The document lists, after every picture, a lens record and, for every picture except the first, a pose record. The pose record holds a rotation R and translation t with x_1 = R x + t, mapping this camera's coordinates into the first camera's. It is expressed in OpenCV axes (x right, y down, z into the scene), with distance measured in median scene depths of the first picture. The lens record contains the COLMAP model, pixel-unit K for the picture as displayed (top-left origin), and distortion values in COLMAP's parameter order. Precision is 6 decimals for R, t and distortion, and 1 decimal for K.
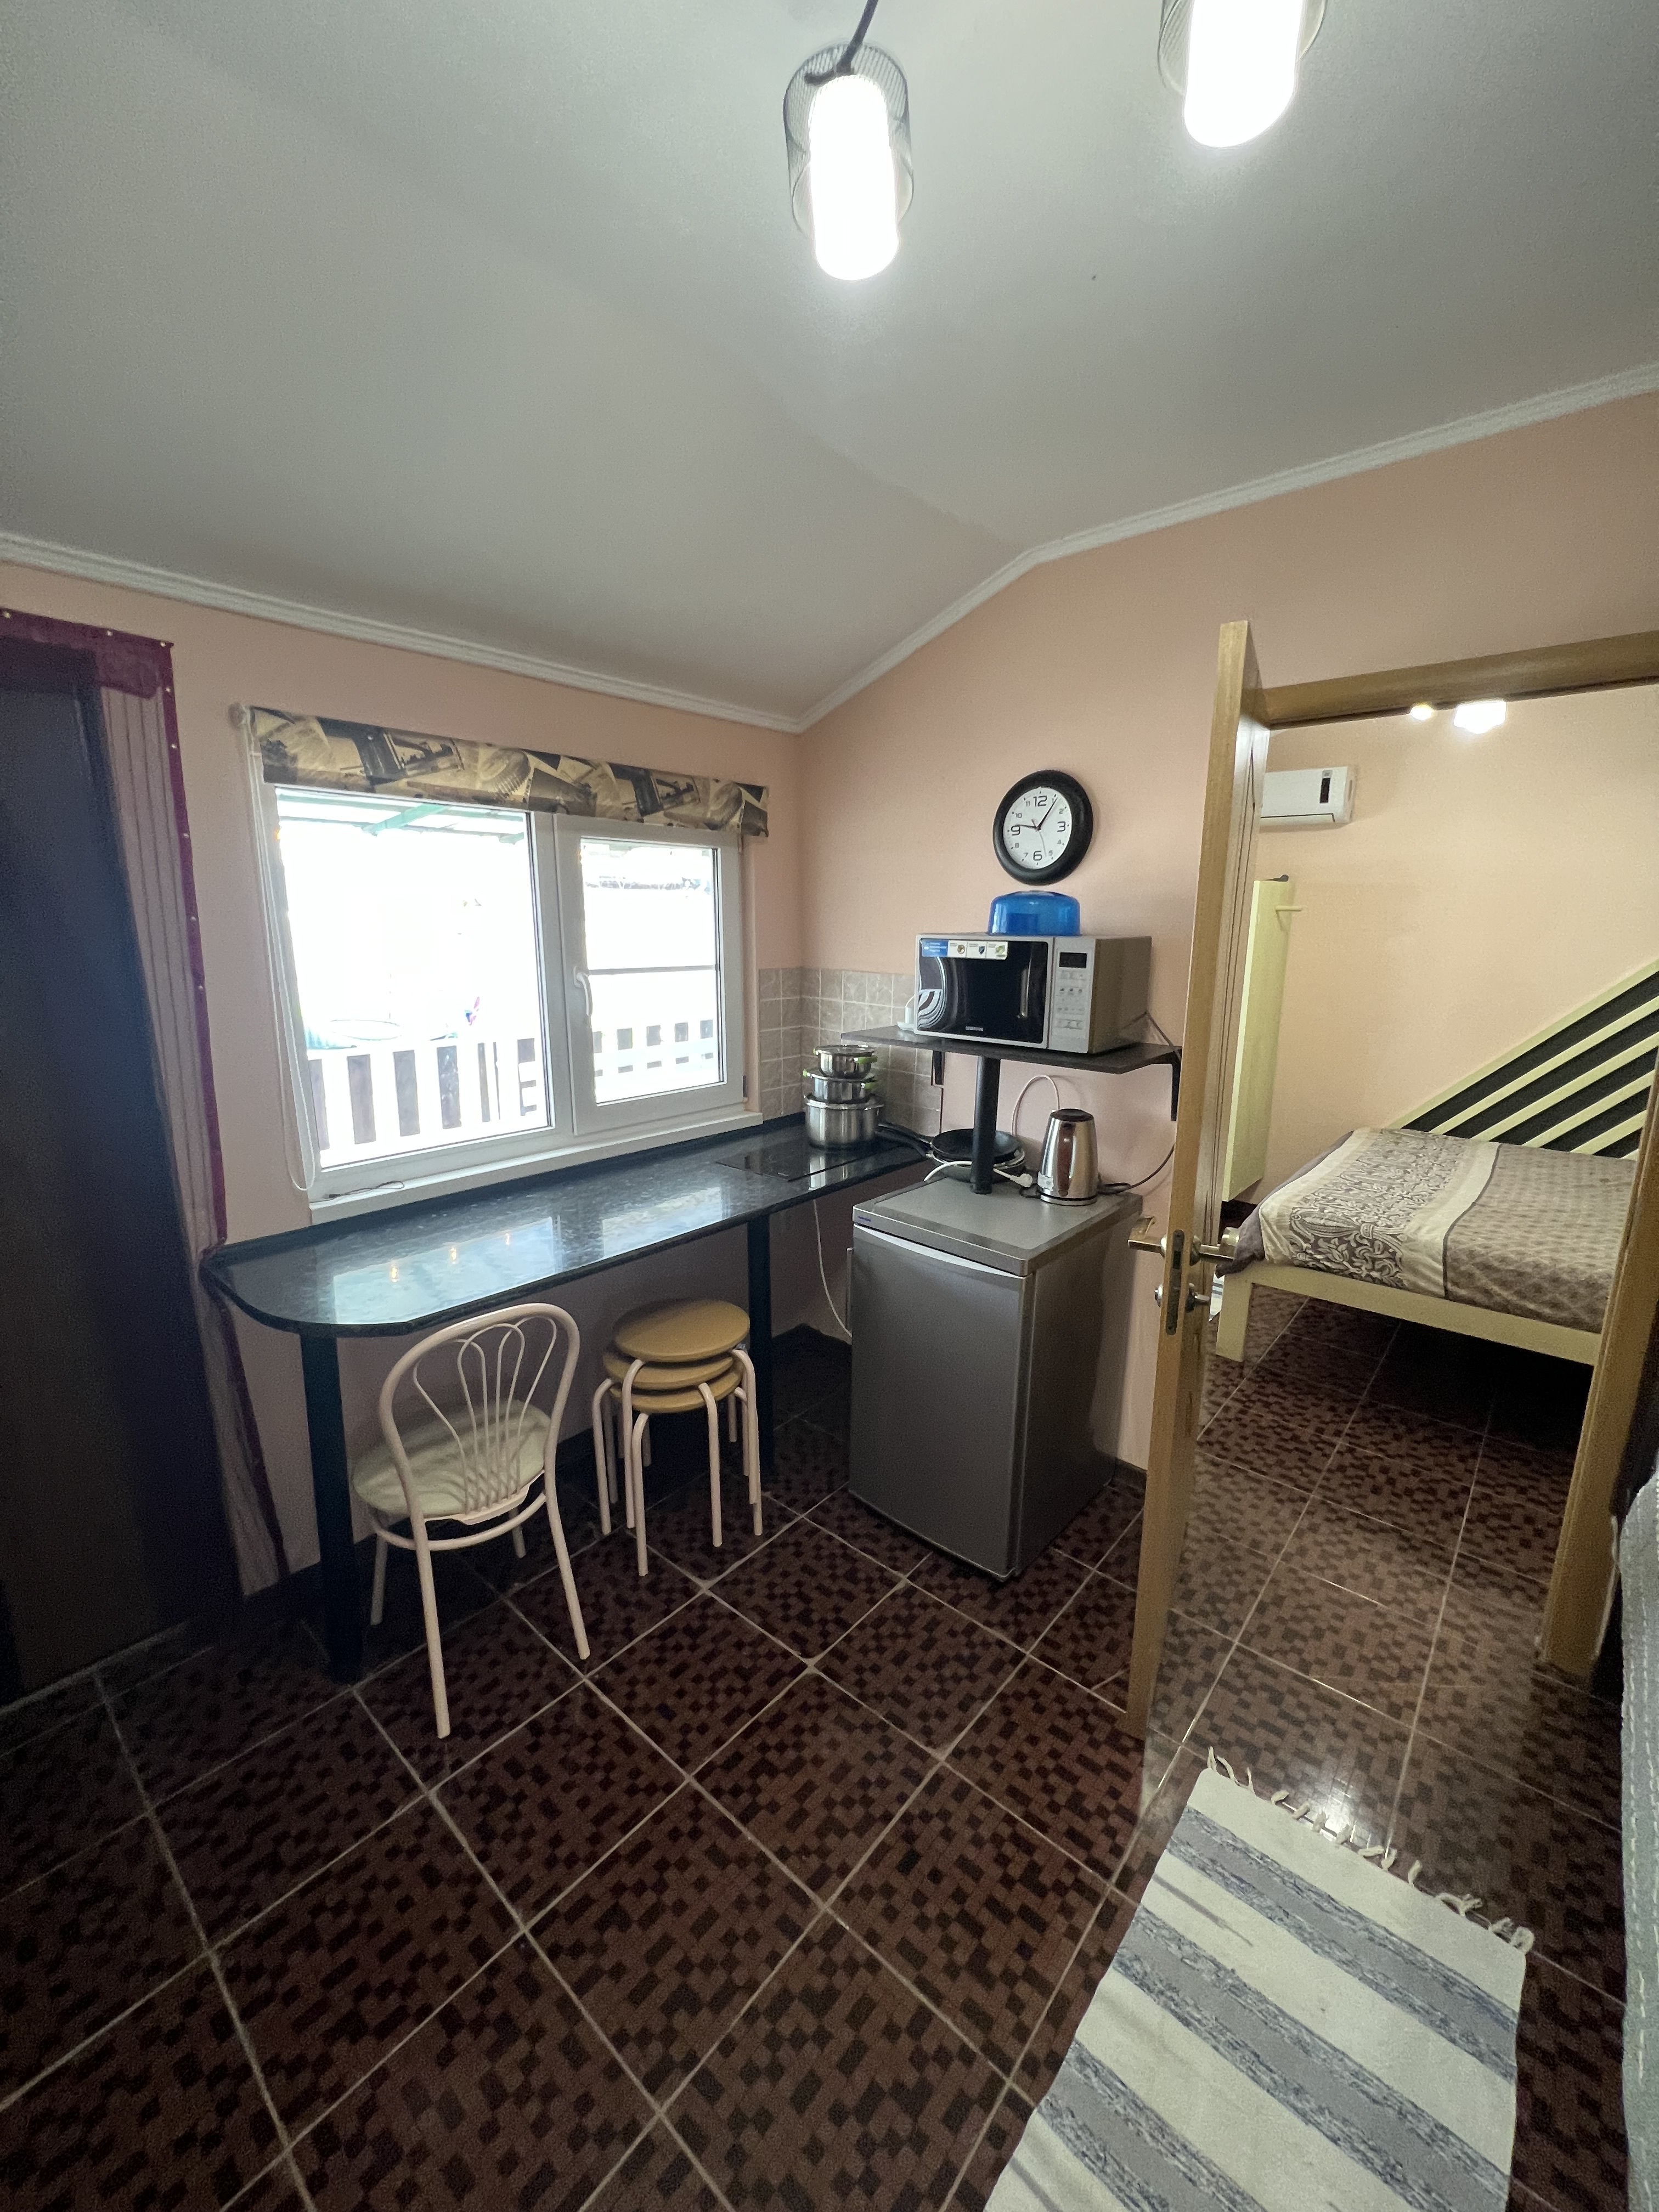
lens RADIAL K [[885.8, 0, 835.0], [0, 885.8, 1109.3], [0, 0, 1]] dist [-0.001309, 0.001029]
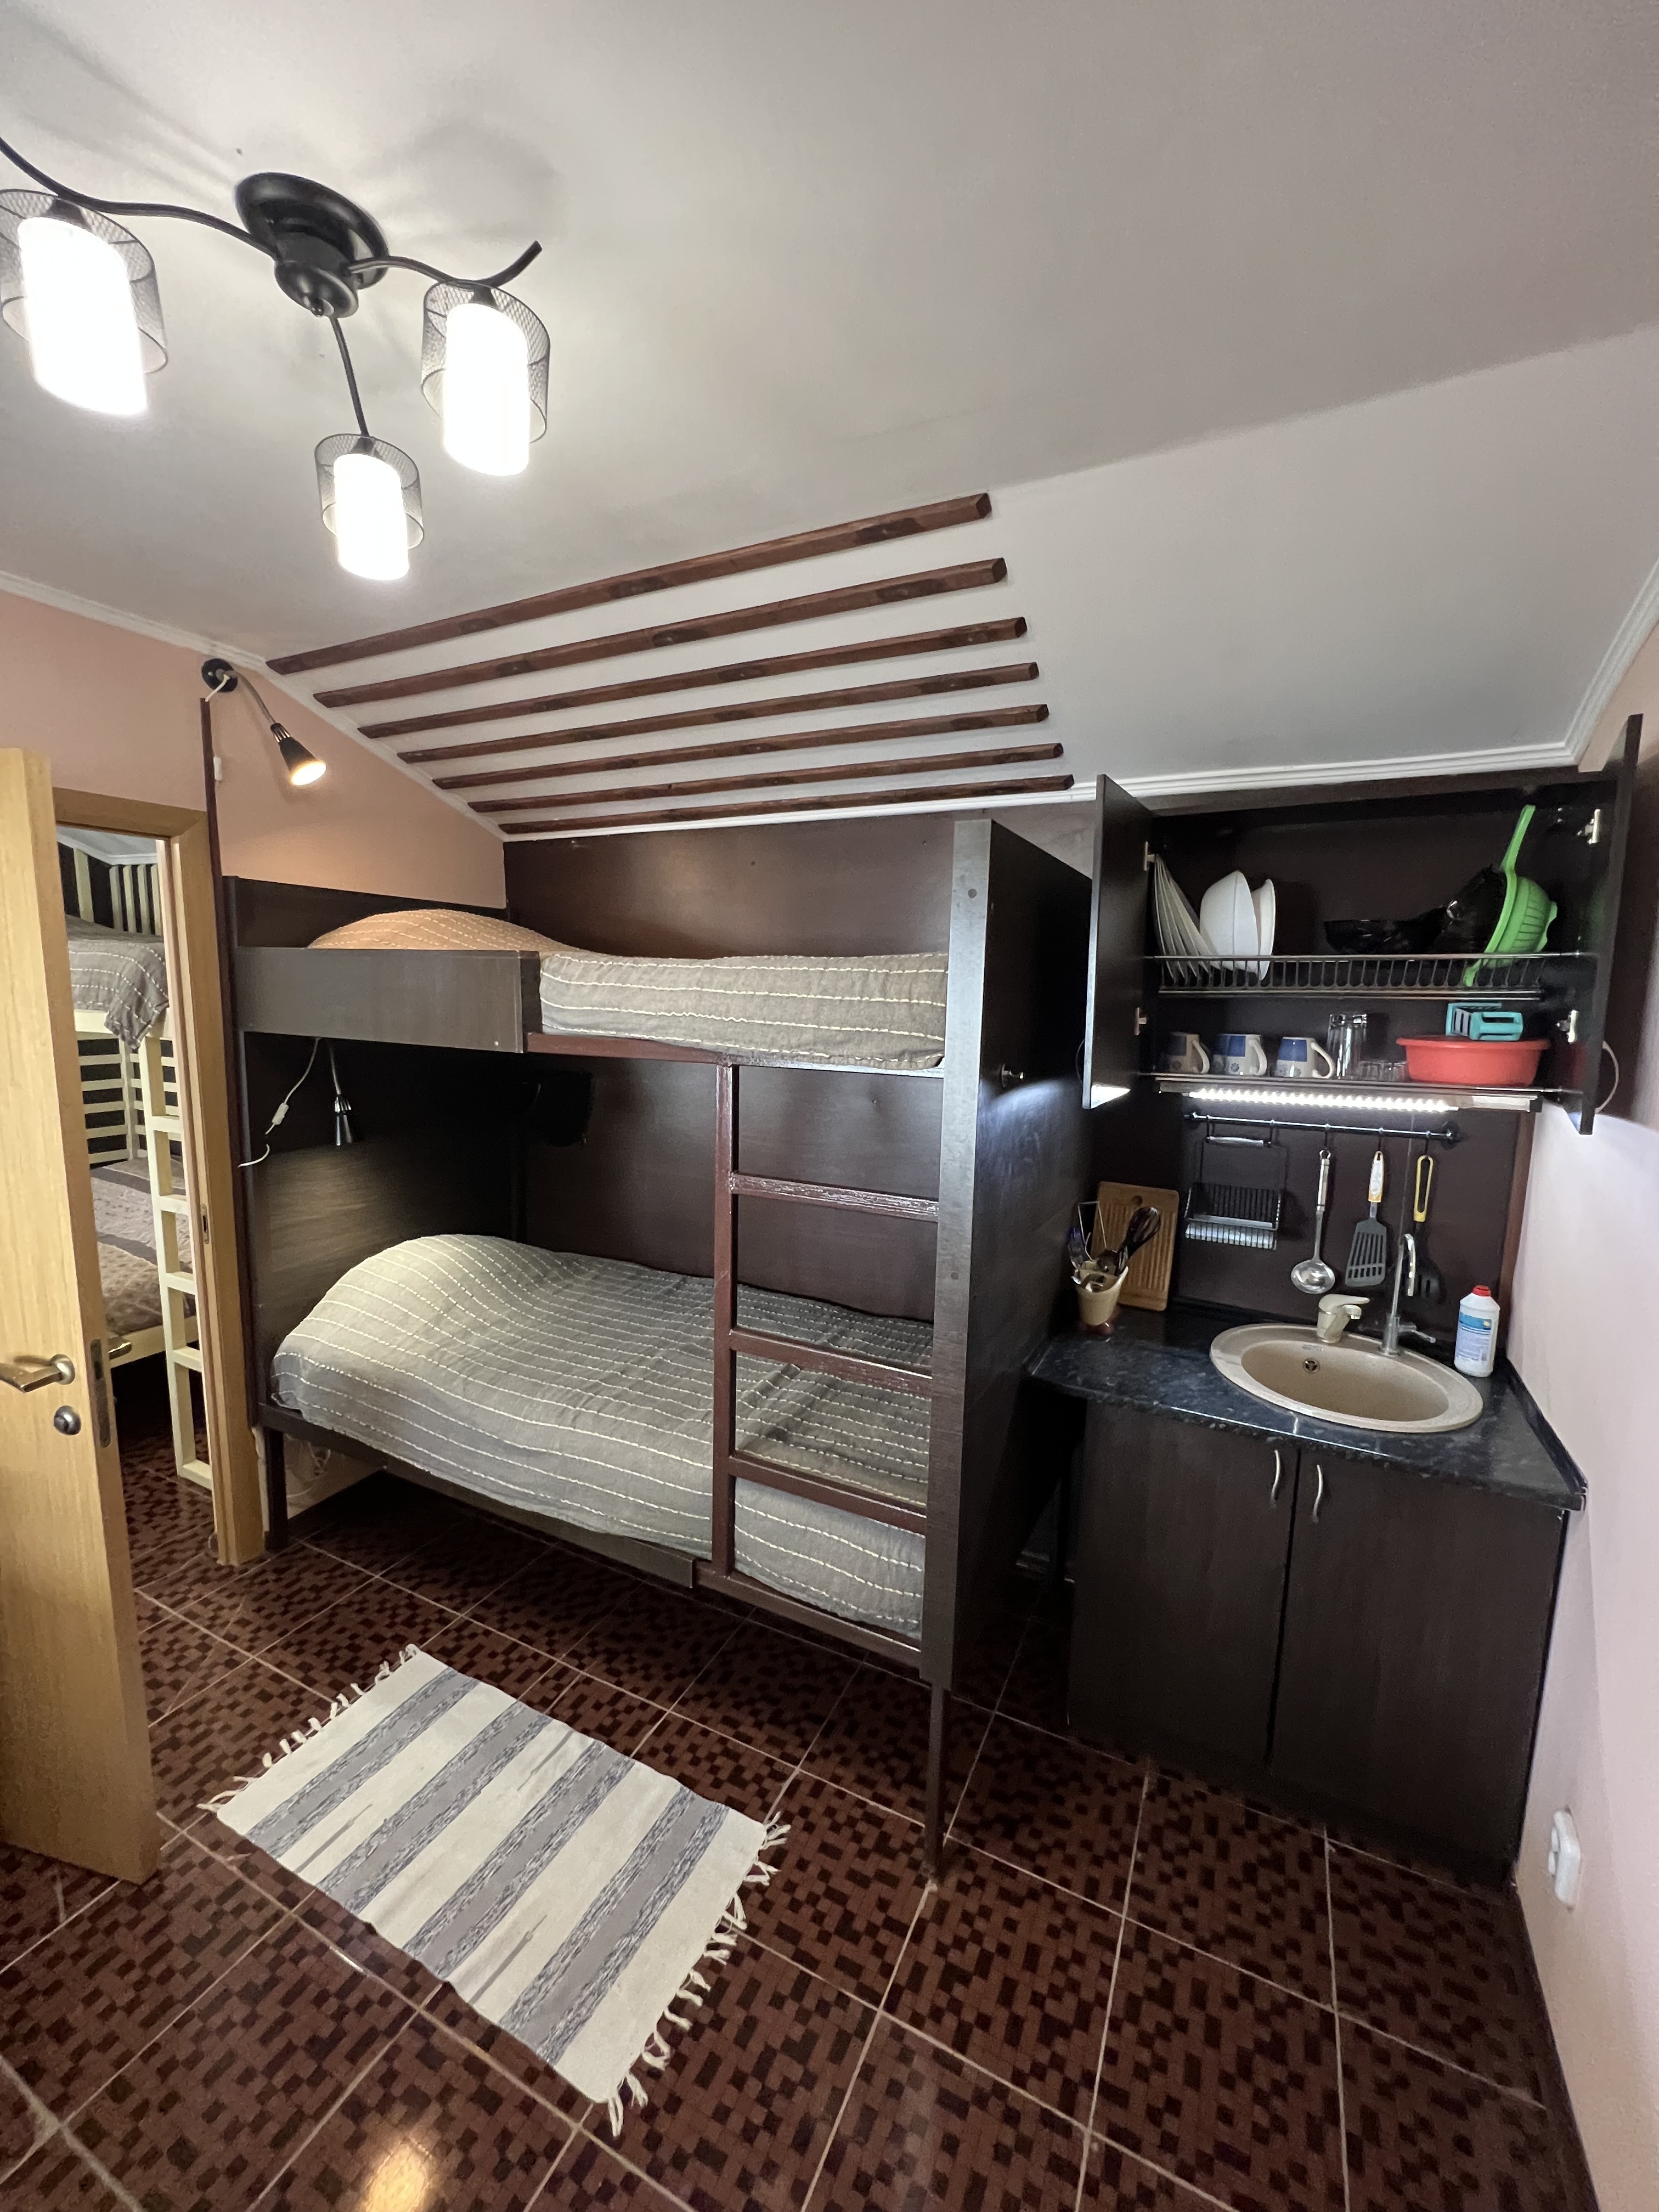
lens RADIAL K [[886.7, 0, 830.5], [0, 886.7, 1115.5], [0, 0, 1]] dist [0.002454, 0.000224]
pose [[-0.245241, -0.151133, 0.957609, -0.682991], [0.181030, 0.963260, 0.198387, -0.146323], [-0.952410, 0.222009, -0.208872, 0.348013]]
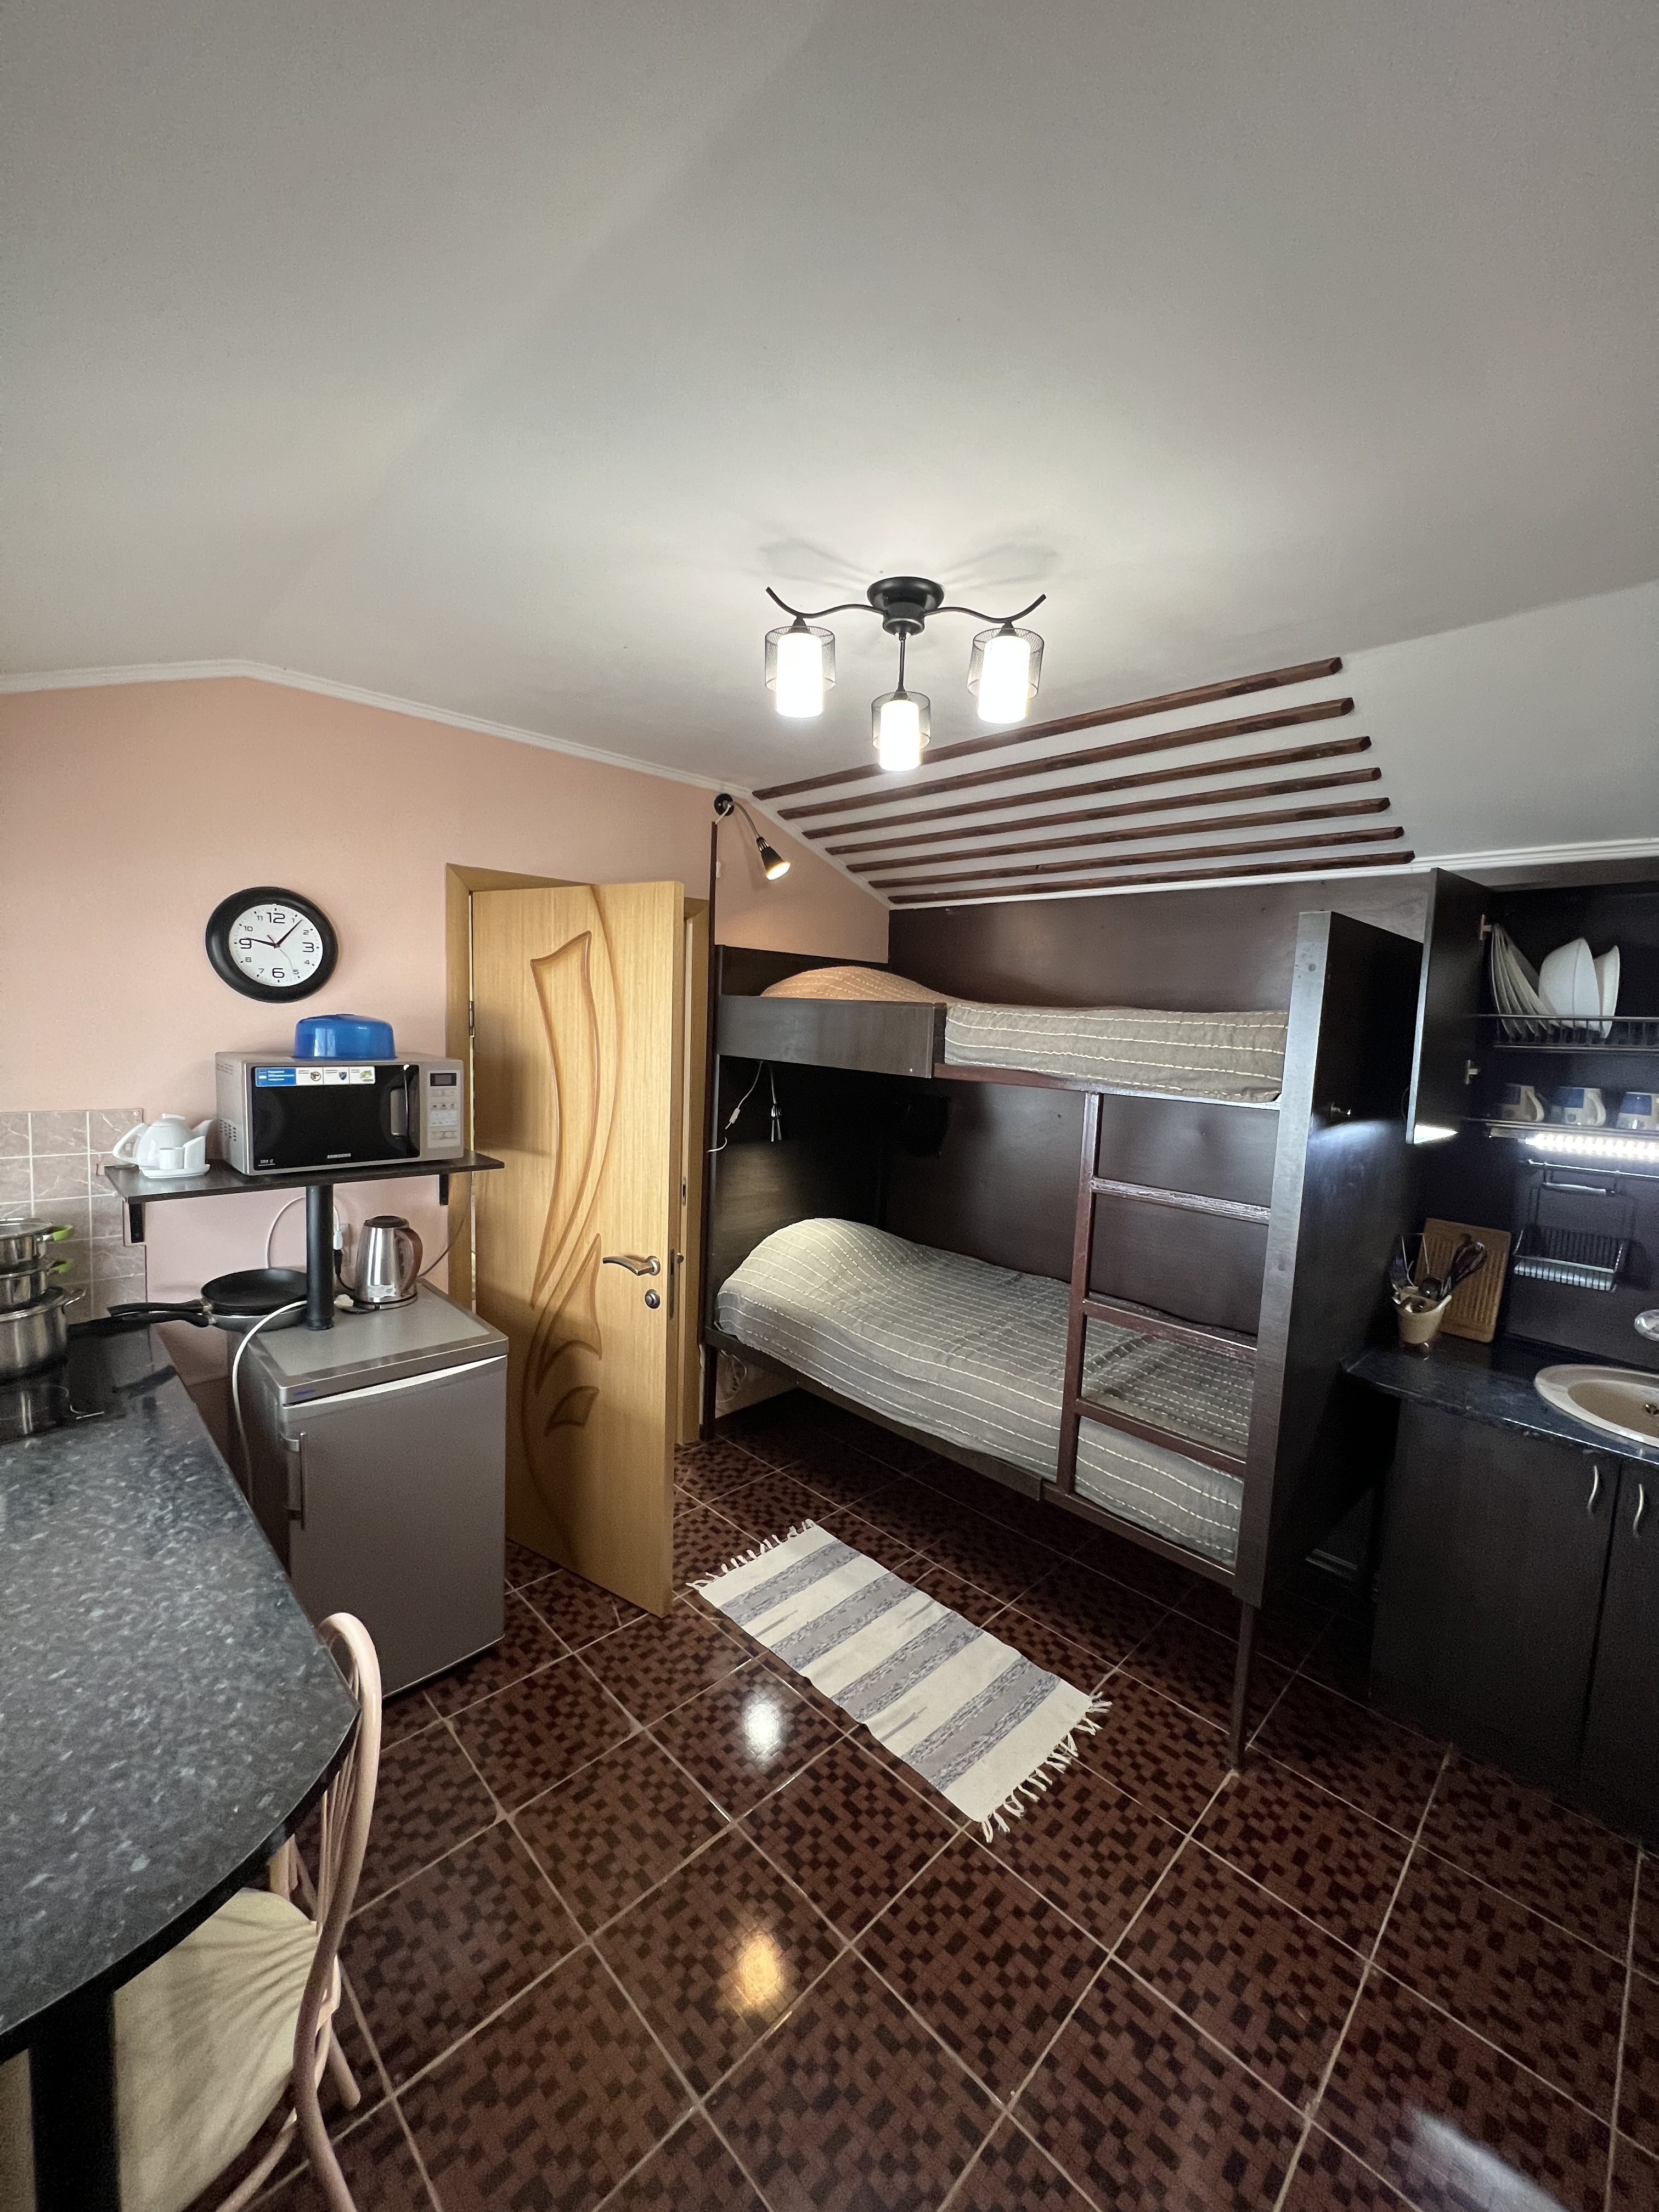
lens RADIAL K [[885.8, 0, 834.2], [0, 885.8, 1111.0], [0, 0, 1]] dist [-0.001309, 0.001029]
pose [[0.073988, -0.114019, 0.990720, -1.036533], [0.170094, 0.980328, 0.100120, -0.197921], [-0.982646, 0.161108, 0.091927, 0.509984]]
